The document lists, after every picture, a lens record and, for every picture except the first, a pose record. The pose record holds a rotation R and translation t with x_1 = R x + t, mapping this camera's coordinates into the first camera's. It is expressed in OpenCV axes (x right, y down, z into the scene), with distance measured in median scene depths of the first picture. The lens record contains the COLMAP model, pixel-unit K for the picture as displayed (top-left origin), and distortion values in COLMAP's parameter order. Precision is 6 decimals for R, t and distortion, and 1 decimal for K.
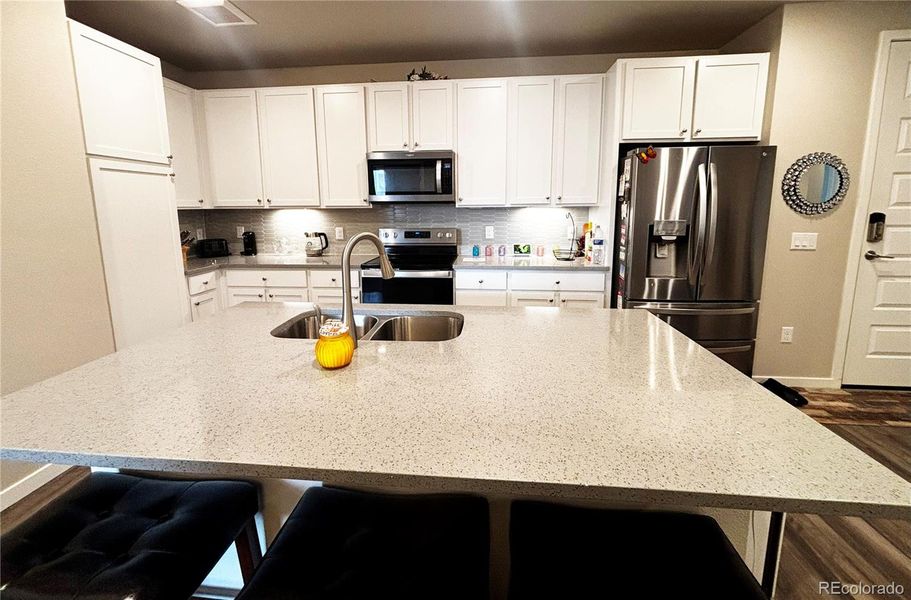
lens RADIAL K [[377.2, 0, 455.0], [0, 377.2, 260.3], [0, 0, 1]] dist [-0.001725, 0.000639]
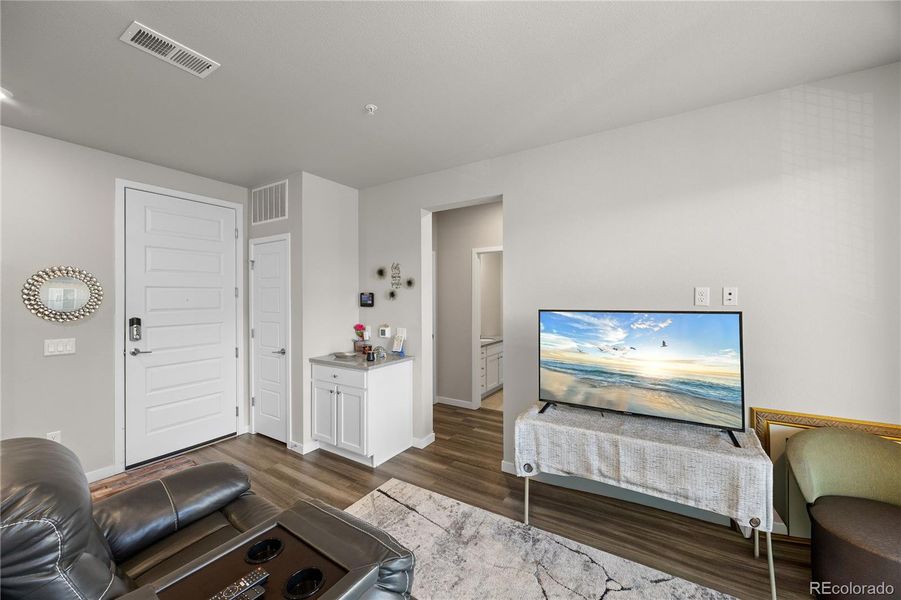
lens RADIAL K [[349.9, 0, 448.3], [0, 349.9, 297.2], [0, 0, 1]] dist [-0.000768, -0.000580]
pose [[0.454951, 0.005569, 0.890499, 0.510555], [0.126080, 0.989505, -0.070602, 0.017861], [-0.881546, 0.144395, 0.449474, -0.406834]]
